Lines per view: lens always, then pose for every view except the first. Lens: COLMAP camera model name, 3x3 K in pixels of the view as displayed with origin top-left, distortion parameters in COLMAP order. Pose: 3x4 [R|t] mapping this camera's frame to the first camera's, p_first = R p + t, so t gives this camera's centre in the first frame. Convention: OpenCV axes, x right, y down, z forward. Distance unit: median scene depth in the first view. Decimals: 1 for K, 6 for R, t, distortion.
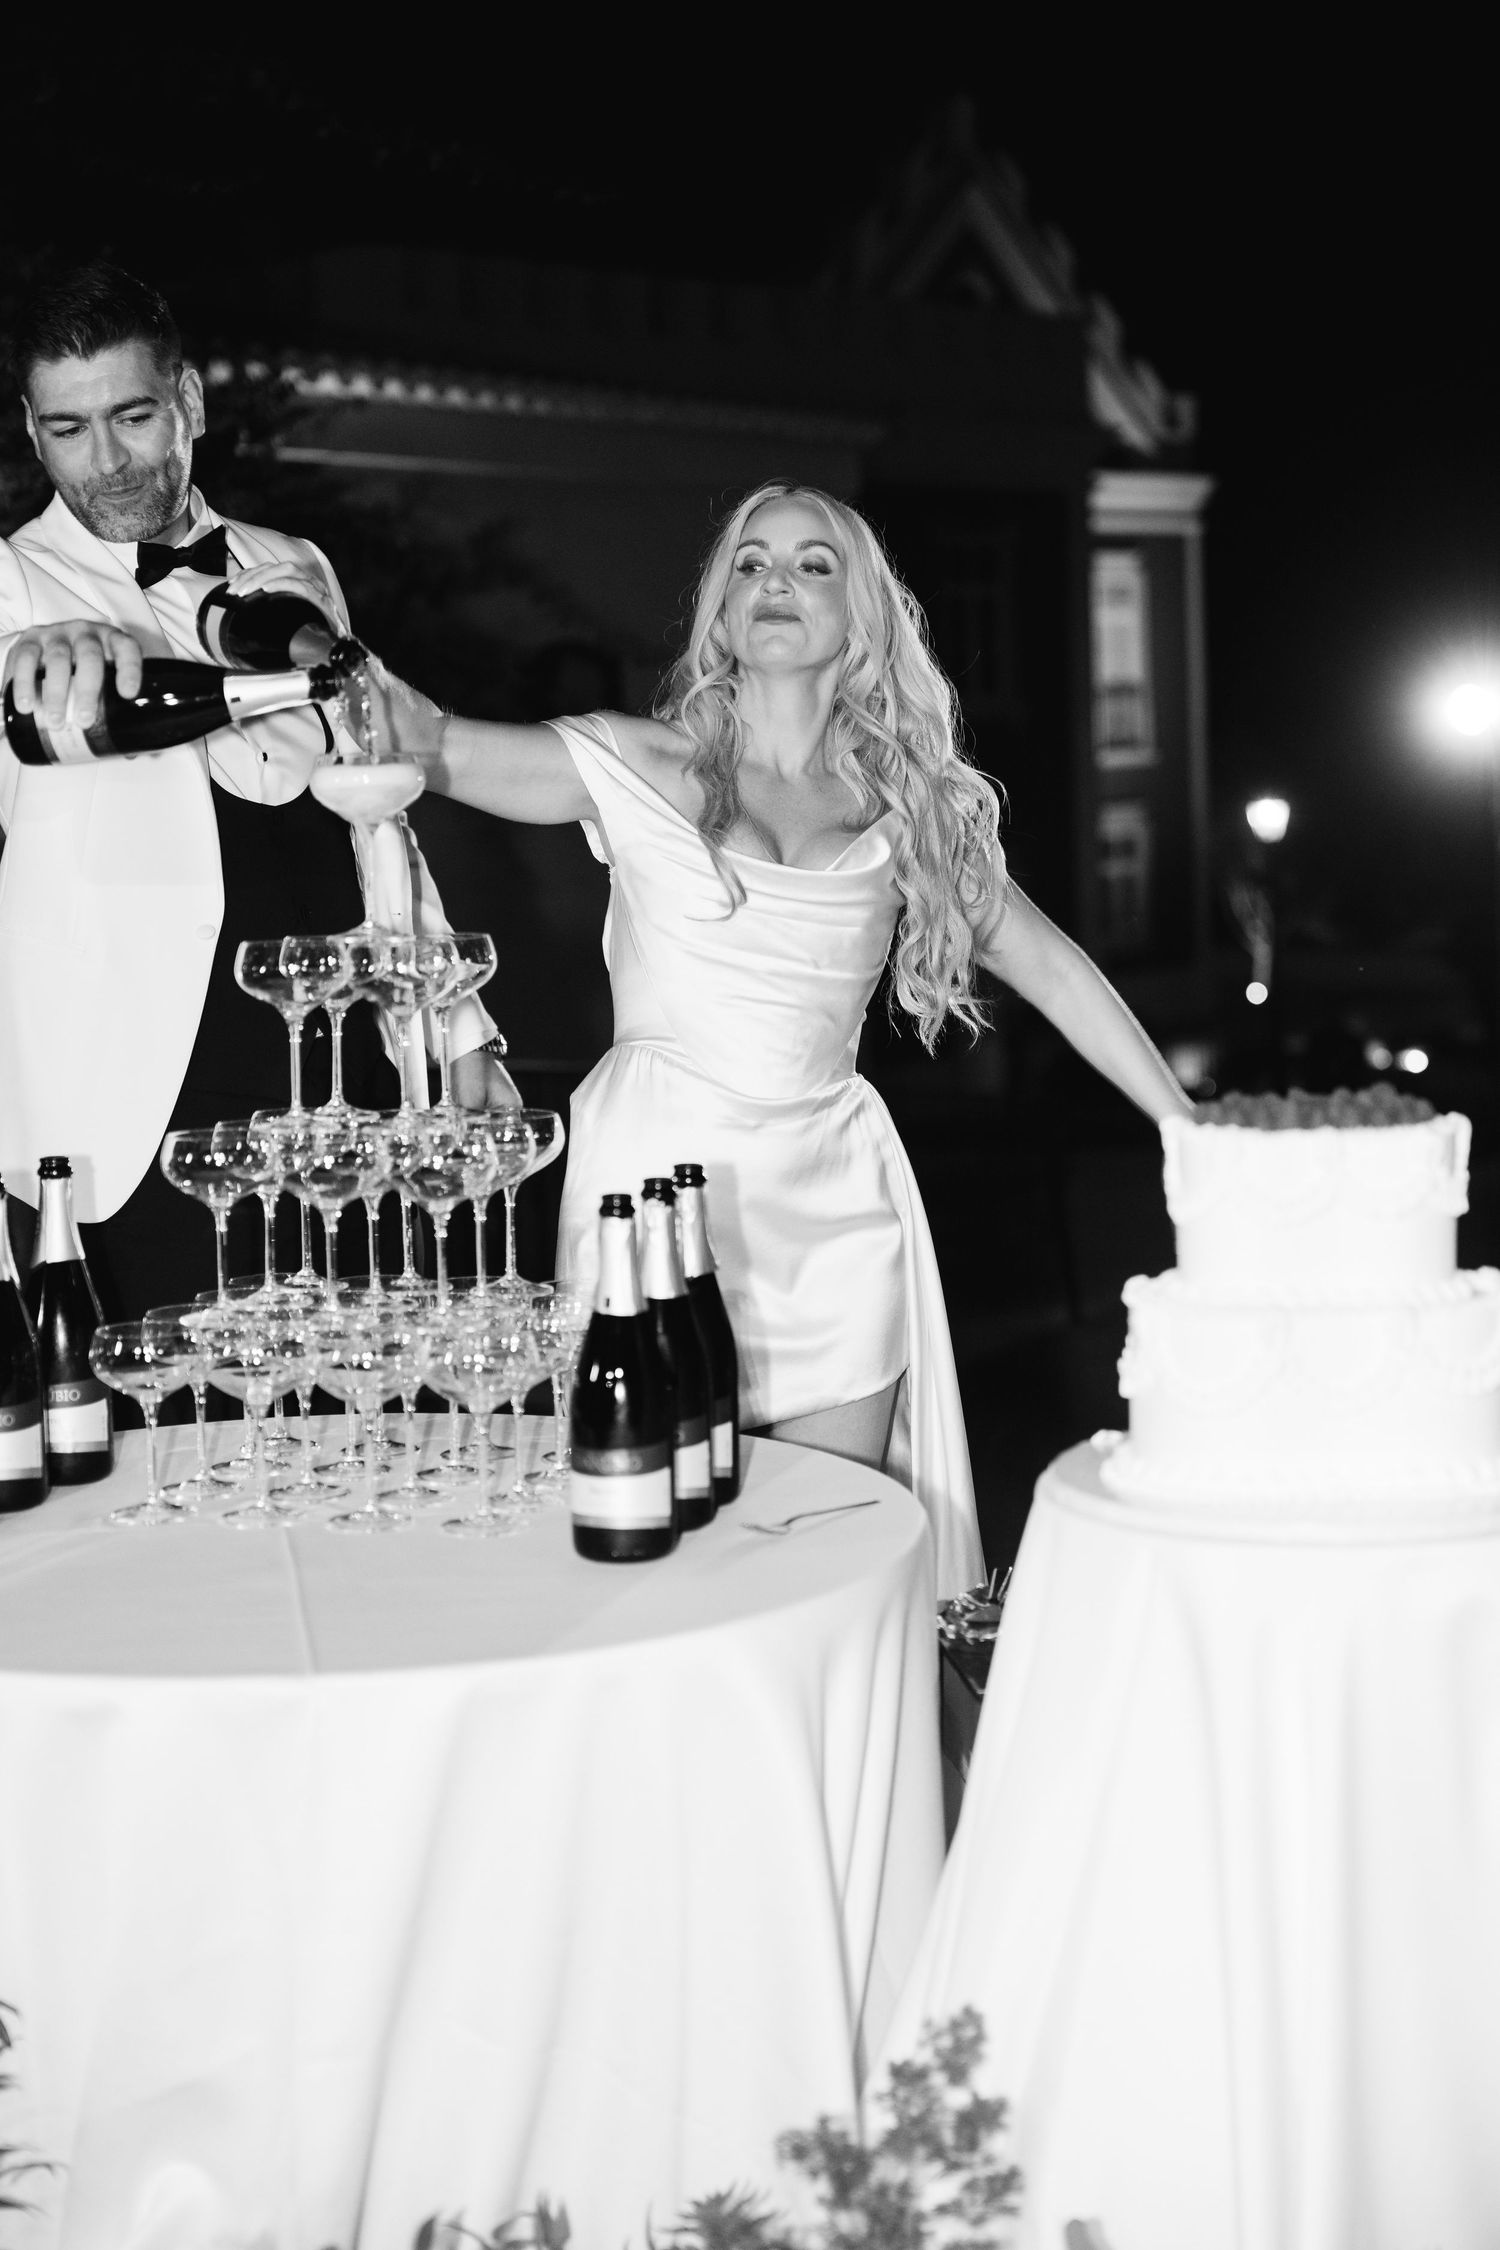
lens RADIAL K [[3382.0, 0, 750.0], [0, 3382.0, 1125.0], [0, 0, 1]] dist [0.012897, -0.065113]
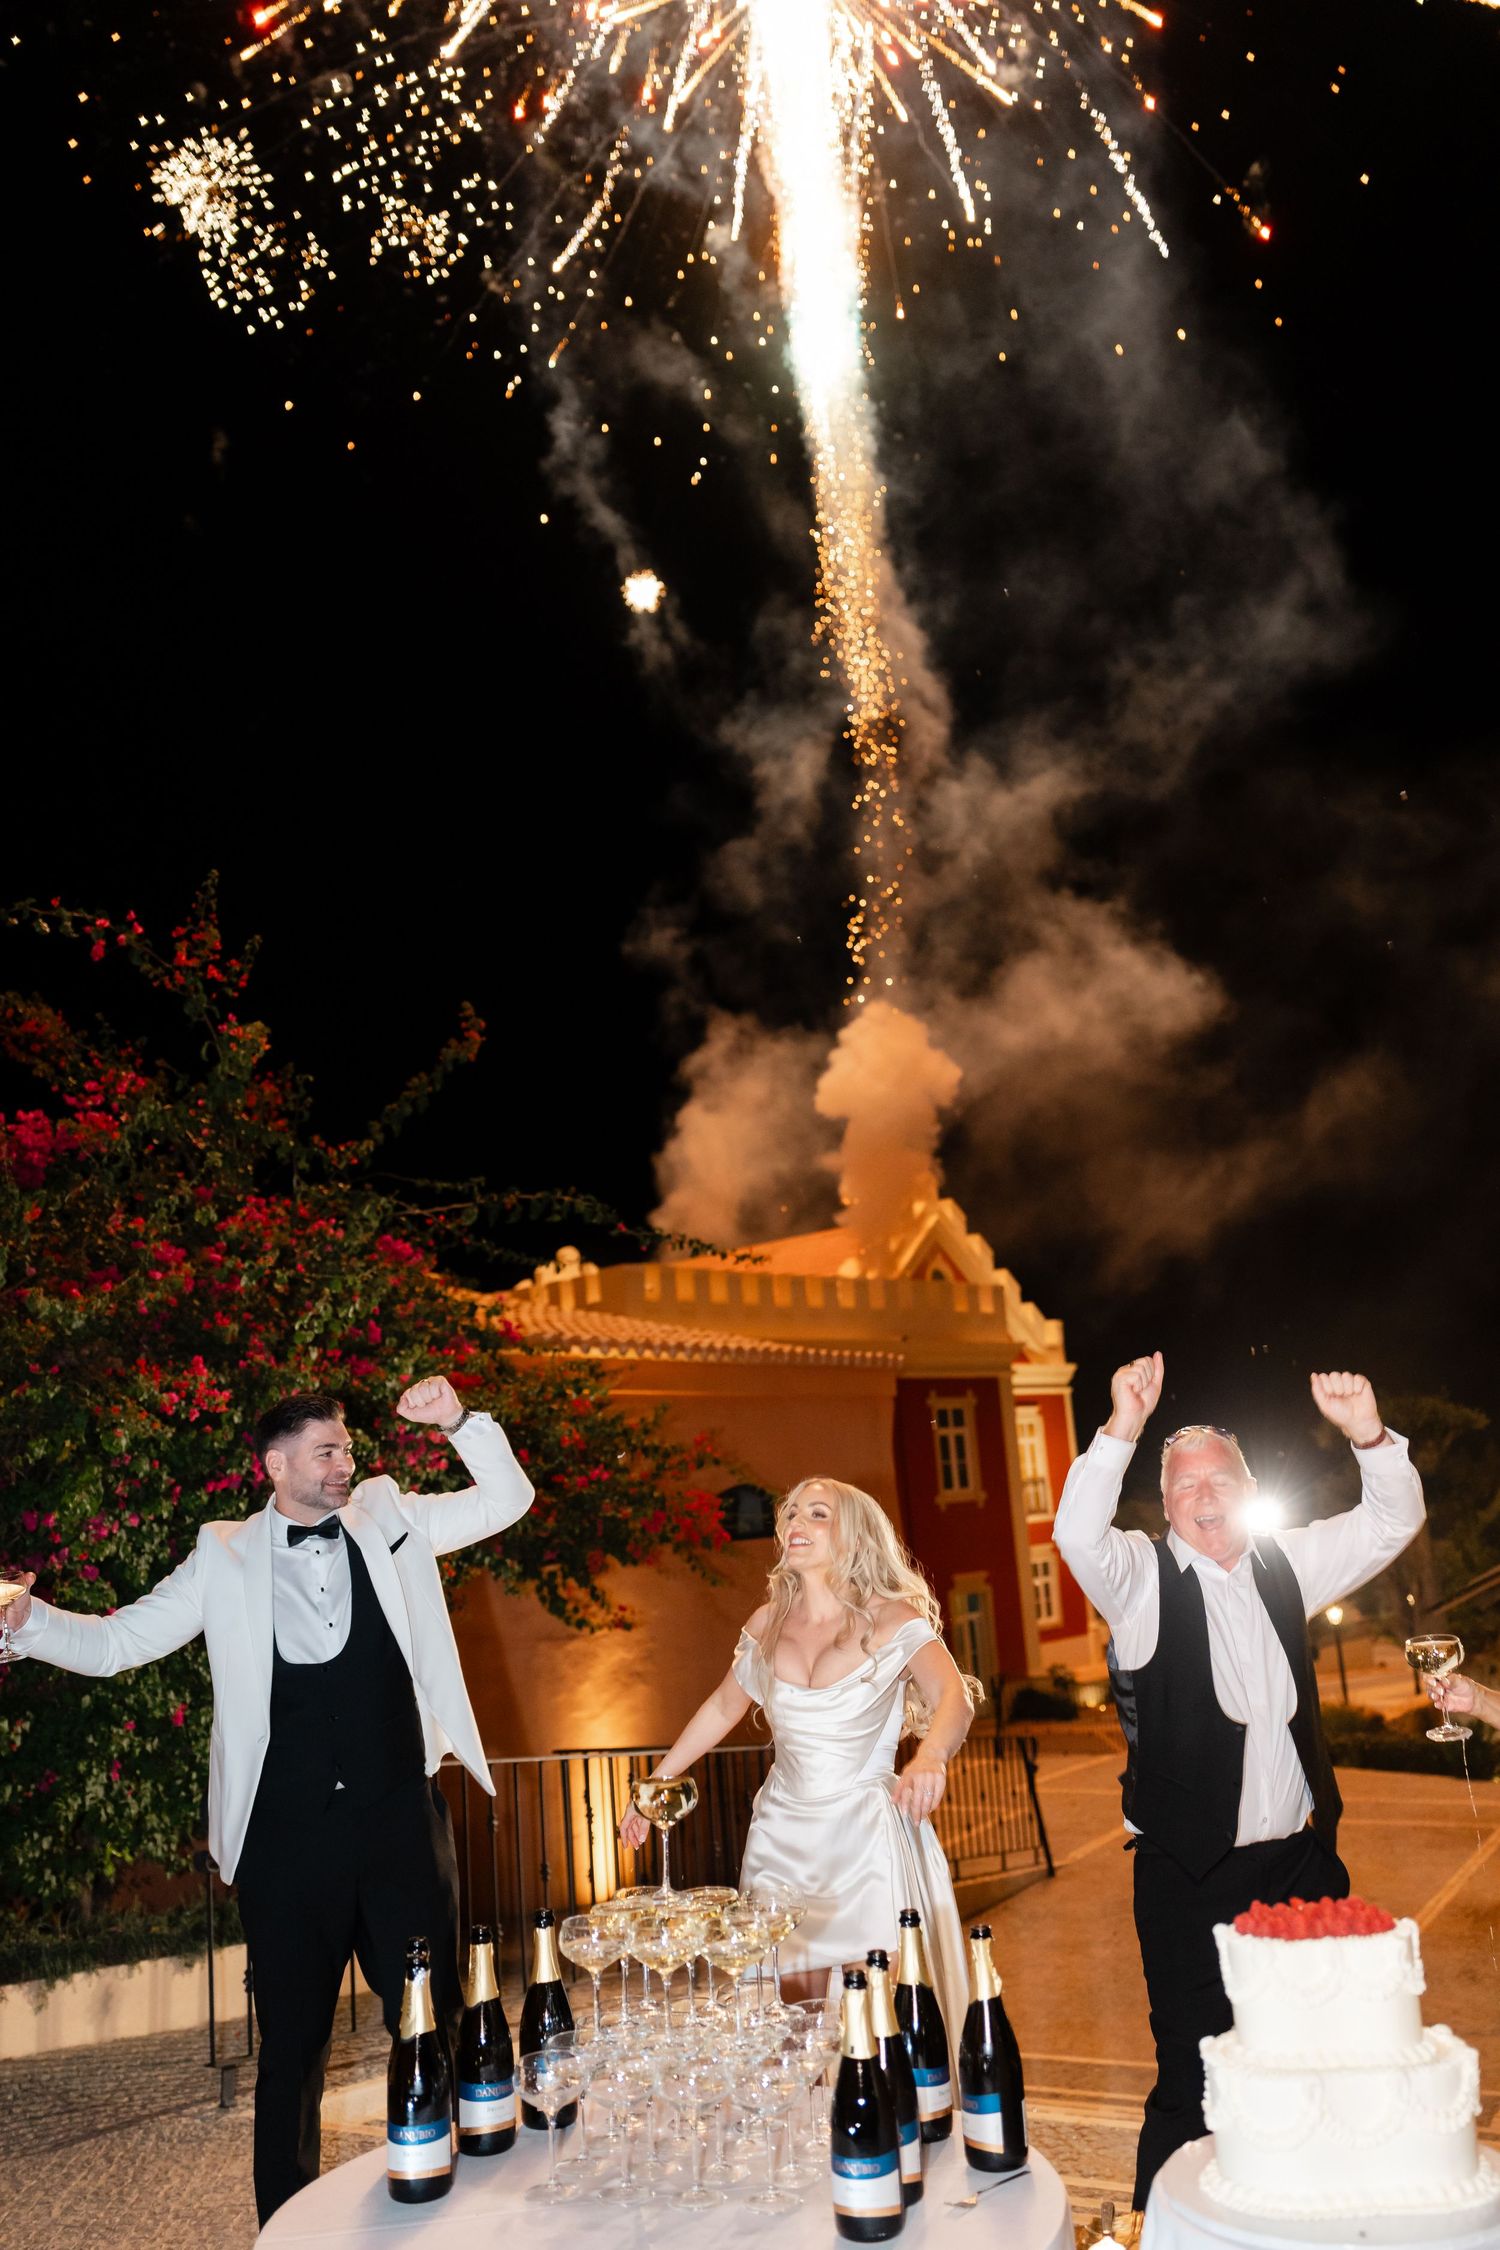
lens RADIAL K [[1803.0, 0, 750.0], [0, 1803.0, 1125.0], [0, 0, 1]] dist [-0.004953, 0.000942]
pose [[0.998412, -0.044102, -0.035037, -0.037468], [0.030664, 0.947368, -0.318674, -0.078259], [0.047247, 0.317094, 0.947217, 0.081927]]
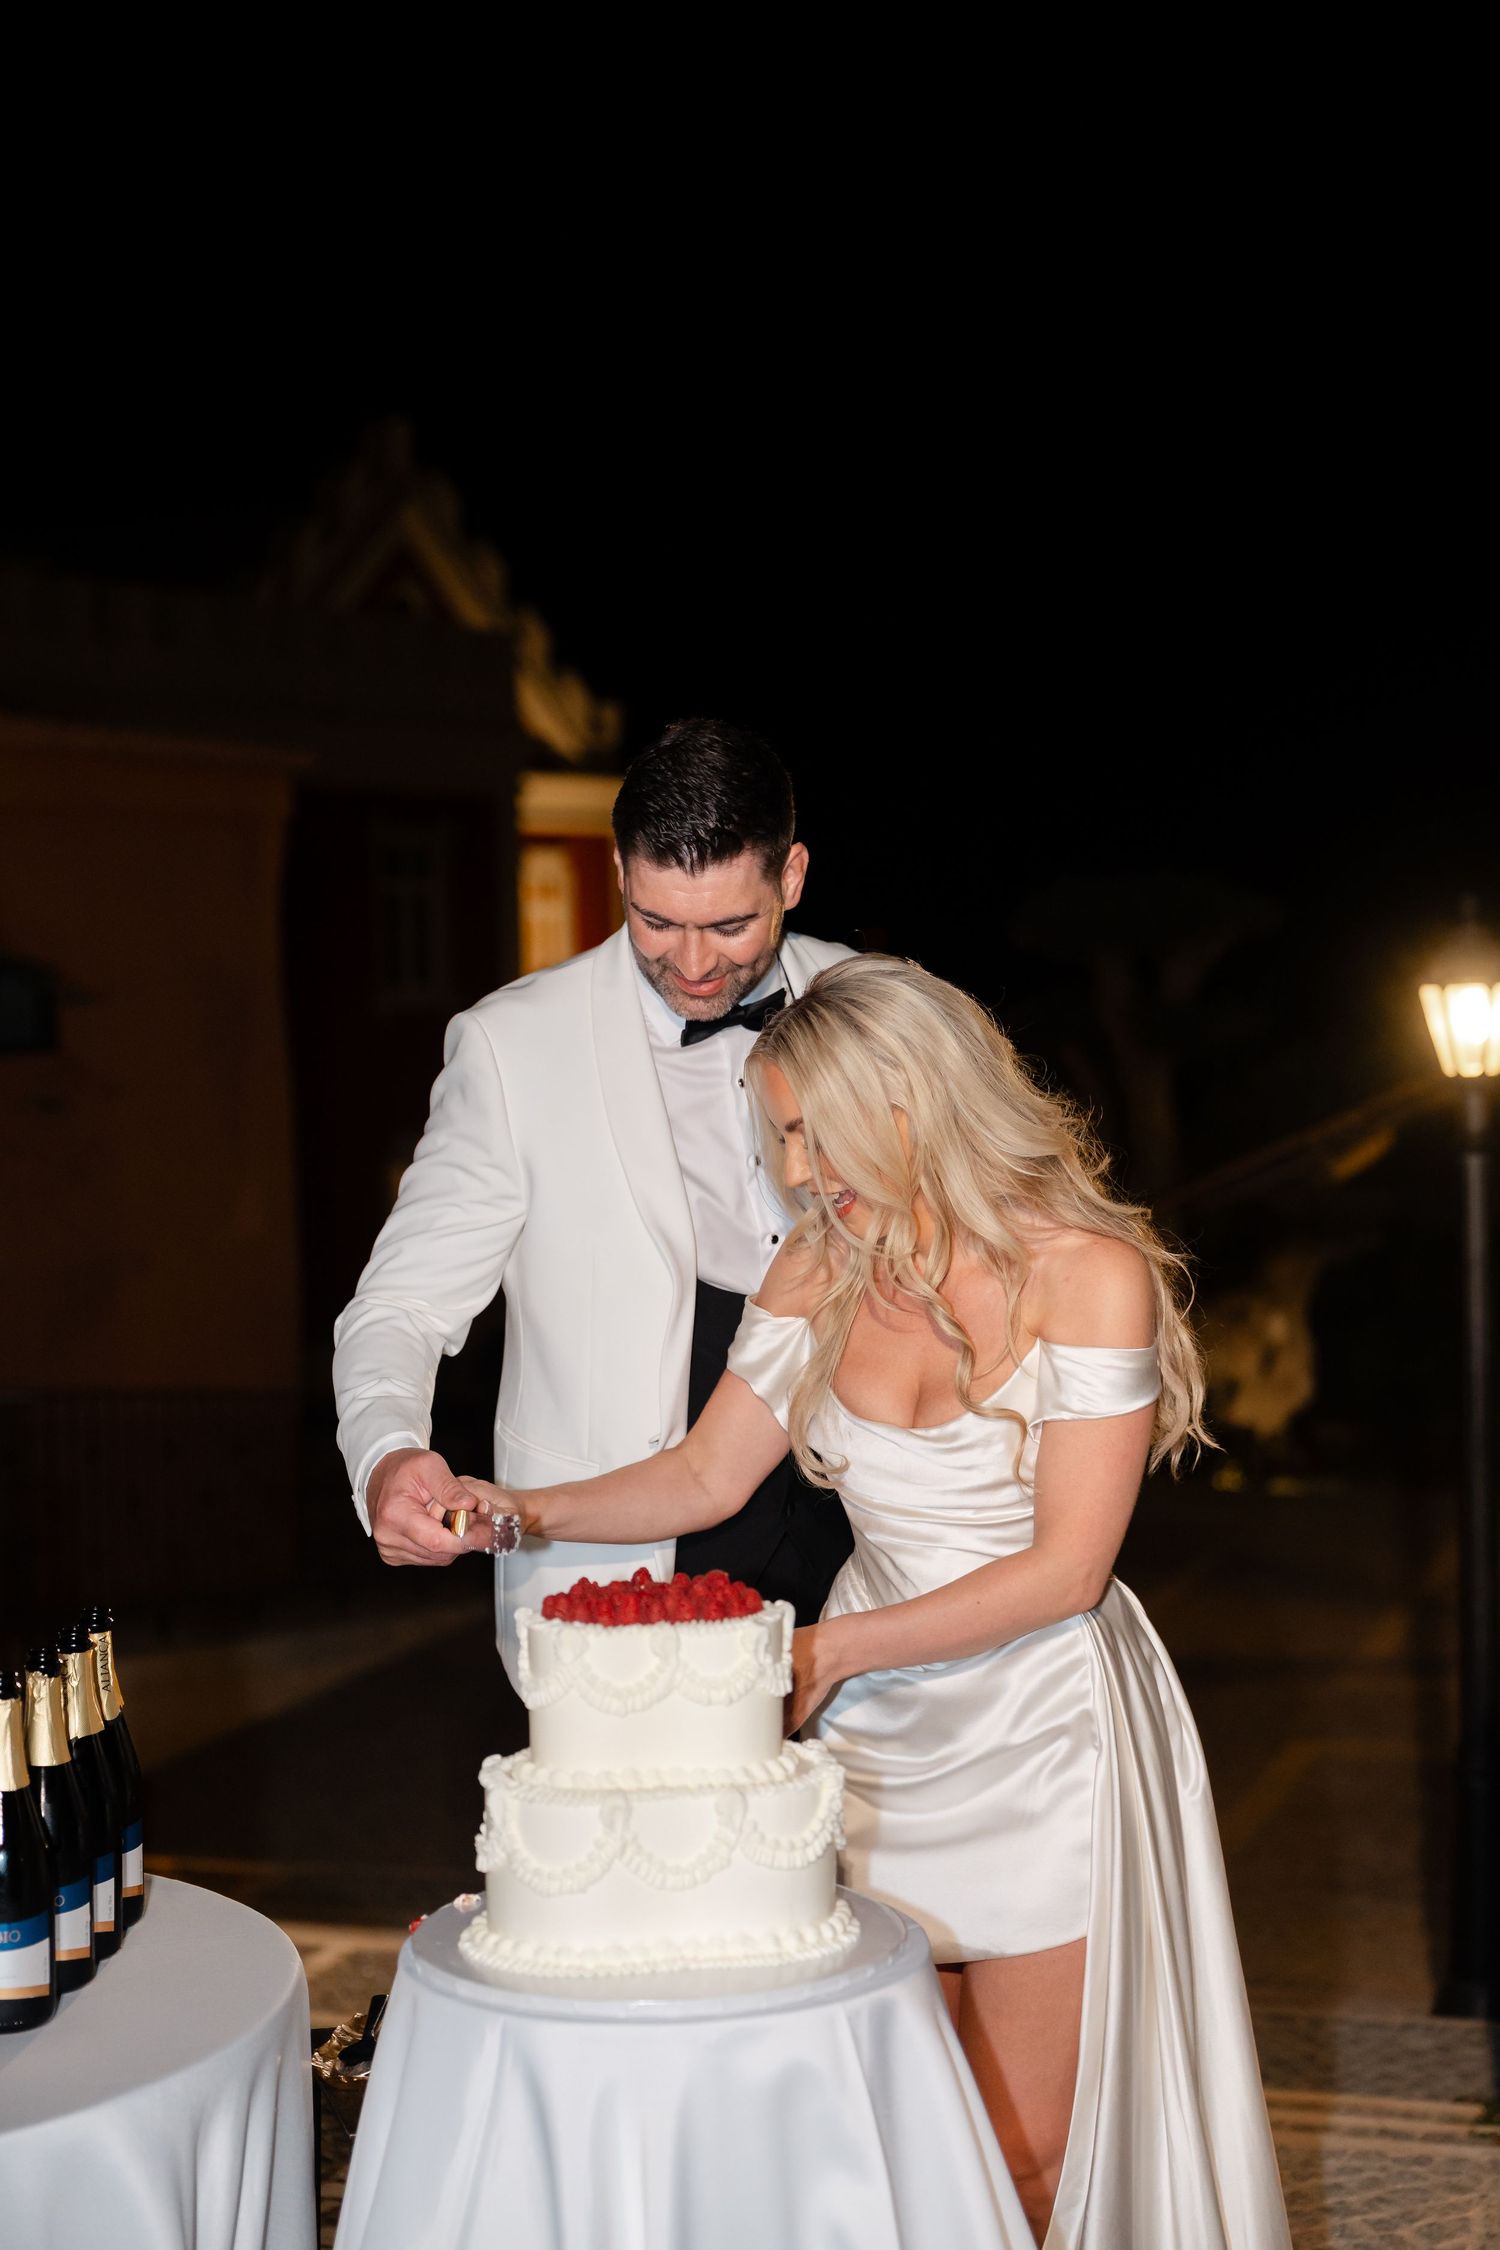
lens RADIAL K [[3266.4, 0, 750.0], [0, 3266.4, 1125.0], [0, 0, 1]] dist [-0.018398, 0.067570]
pose [[0.985772, 0.005788, 0.167989, 0.017064], [0.007537, 0.996880, -0.078577, -0.061830], [-0.167919, 0.078725, 0.982652, -0.039567]]
